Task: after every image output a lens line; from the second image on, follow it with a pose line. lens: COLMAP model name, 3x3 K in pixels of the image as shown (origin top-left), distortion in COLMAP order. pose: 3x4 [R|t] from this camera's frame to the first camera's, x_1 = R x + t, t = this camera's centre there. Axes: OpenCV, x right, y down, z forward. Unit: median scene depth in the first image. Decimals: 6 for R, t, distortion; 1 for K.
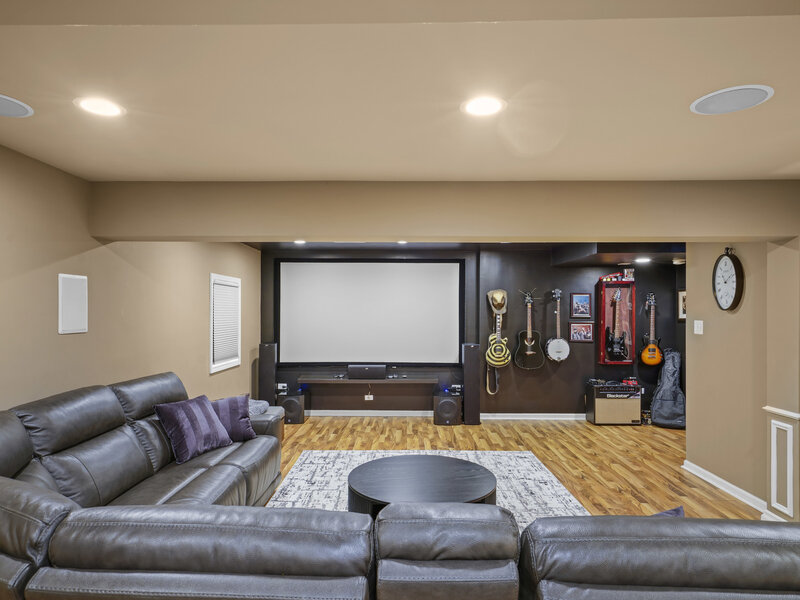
lens RADIAL K [[482.7, 0, 399.3], [0, 482.7, 305.2], [0, 0, 1]] dist [-0.000861, 0.000062]
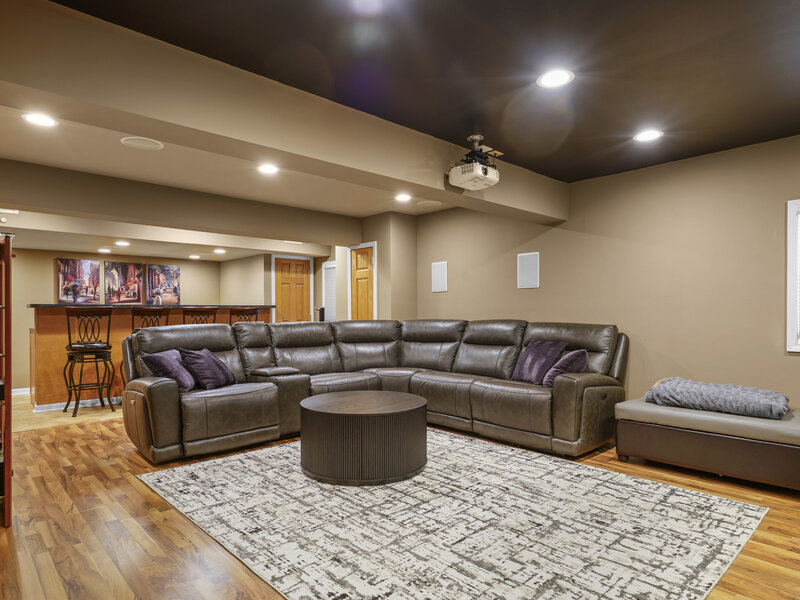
lens RADIAL K [[482.7, 0, 400.4], [0, 482.7, 303.3], [0, 0, 1]] dist [-0.000861, 0.000062]
pose [[-0.720789, -0.010184, -0.693080, 0.604740], [0.008760, 0.999678, -0.023799, 0.111570], [0.693099, -0.023226, -0.720468, 1.448556]]
